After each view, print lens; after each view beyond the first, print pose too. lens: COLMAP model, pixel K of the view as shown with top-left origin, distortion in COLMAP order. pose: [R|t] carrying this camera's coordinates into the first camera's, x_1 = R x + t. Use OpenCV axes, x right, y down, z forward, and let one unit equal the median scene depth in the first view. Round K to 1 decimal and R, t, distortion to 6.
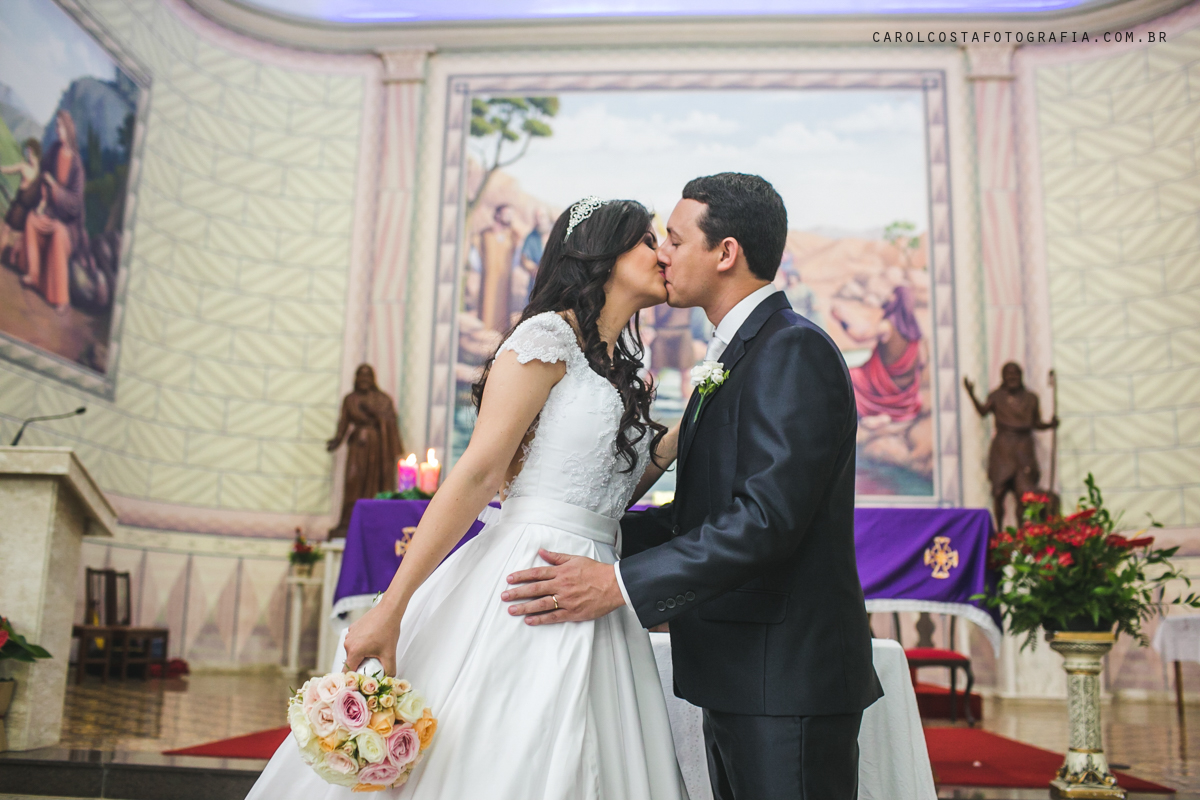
lens RADIAL K [[1151.4, 0, 600.0], [0, 1151.4, 400.0], [0, 0, 1]] dist [-0.117659, 0.145705]
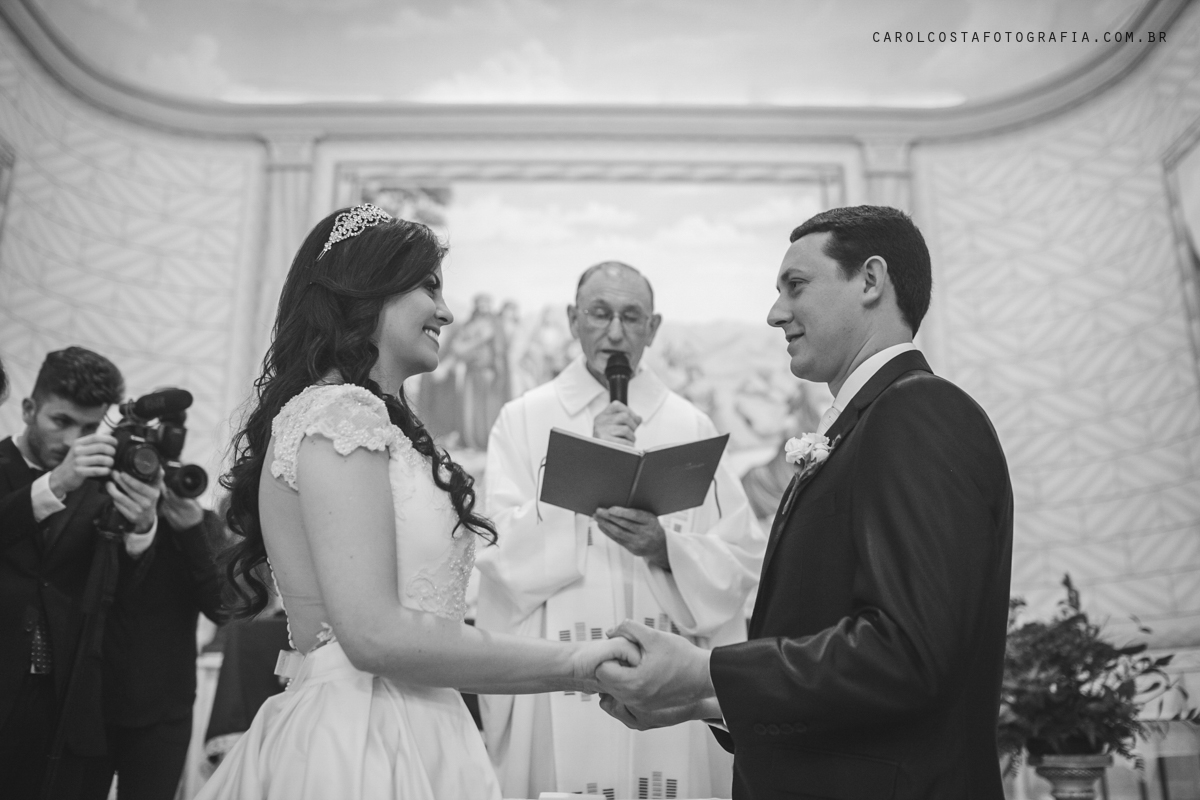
lens RADIAL K [[1151.4, 0, 600.0], [0, 1151.4, 400.0], [0, 0, 1]] dist [-0.117659, 0.145705]
pose [[0.994783, 0.000196, 0.102013, -0.010426], [0.008831, 0.996079, -0.088027, 0.001009], [-0.101630, 0.088469, 0.990881, 0.045557]]
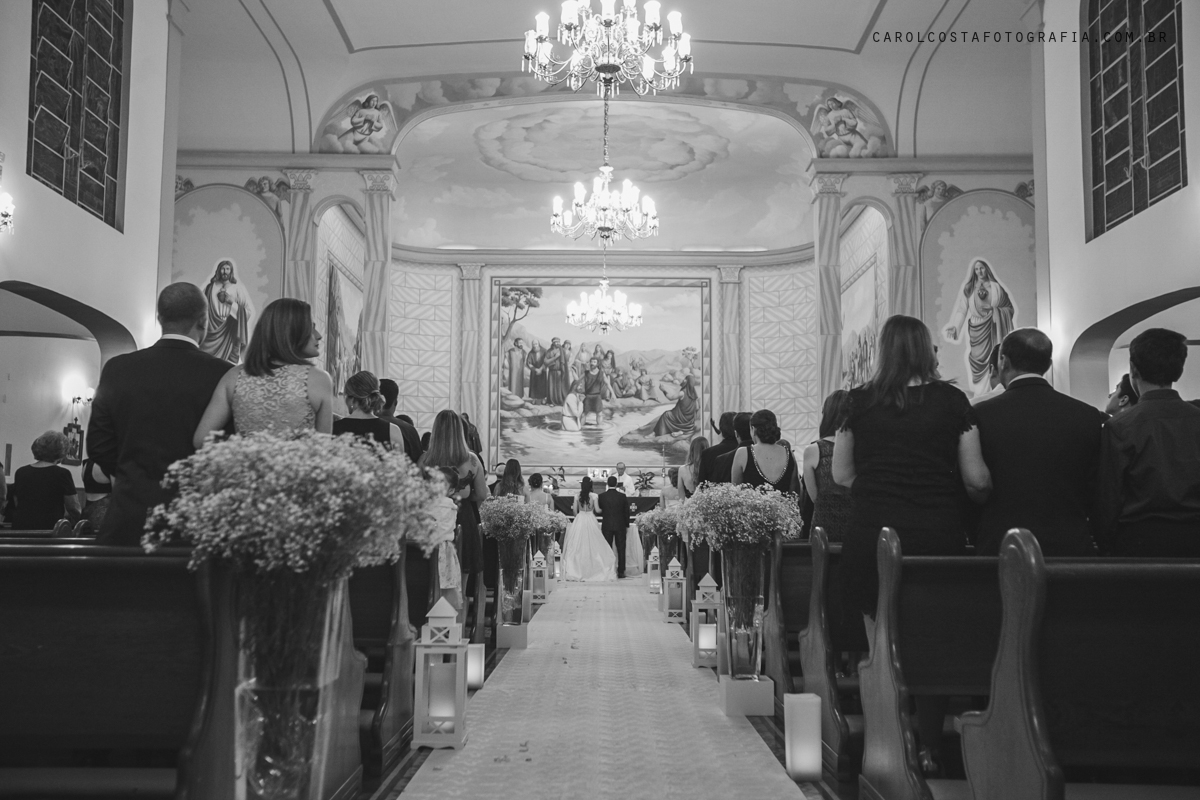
lens RADIAL K [[1151.4, 0, 600.0], [0, 1151.4, 400.0], [0, 0, 1]] dist [-0.117659, 0.145705]
pose [[0.995587, -0.013934, 0.092804, -0.139631], [0.003819, 0.994113, 0.108285, -0.301994], [-0.093767, -0.107453, 0.989779, -1.321578]]
